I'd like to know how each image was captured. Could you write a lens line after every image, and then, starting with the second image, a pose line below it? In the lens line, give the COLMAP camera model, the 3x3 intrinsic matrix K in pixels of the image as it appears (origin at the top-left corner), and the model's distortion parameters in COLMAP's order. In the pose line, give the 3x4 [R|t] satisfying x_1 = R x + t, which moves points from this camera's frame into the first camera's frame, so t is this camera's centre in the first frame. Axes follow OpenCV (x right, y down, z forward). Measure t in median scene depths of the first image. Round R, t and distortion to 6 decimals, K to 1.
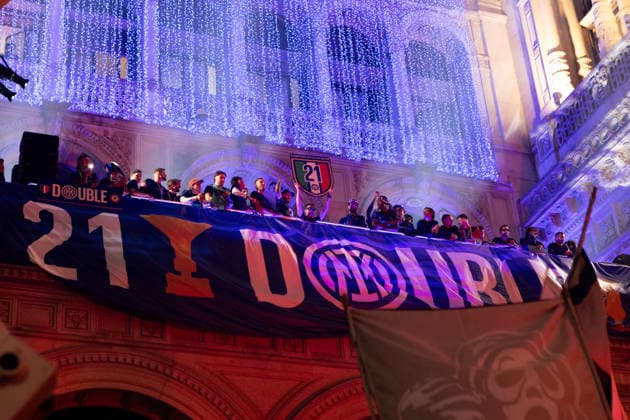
lens RADIAL K [[1154.6, 0, 315.0], [0, 1154.6, 210.0], [0, 0, 1]] dist [-0.030666, 0.147183]
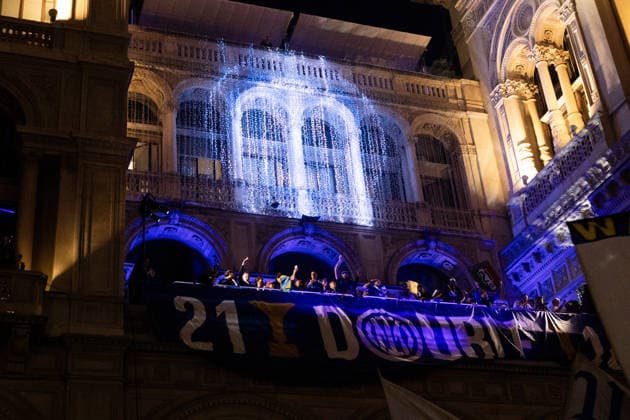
lens RADIAL K [[936.1, 0, 315.0], [0, 936.1, 210.0], [0, 0, 1]] dist [0.005611, 0.009175]
pose [[0.999314, -0.029032, -0.023011, -0.021606], [0.029535, 0.999325, 0.021826, -0.094256], [0.022362, -0.022491, 0.999497, -0.153877]]
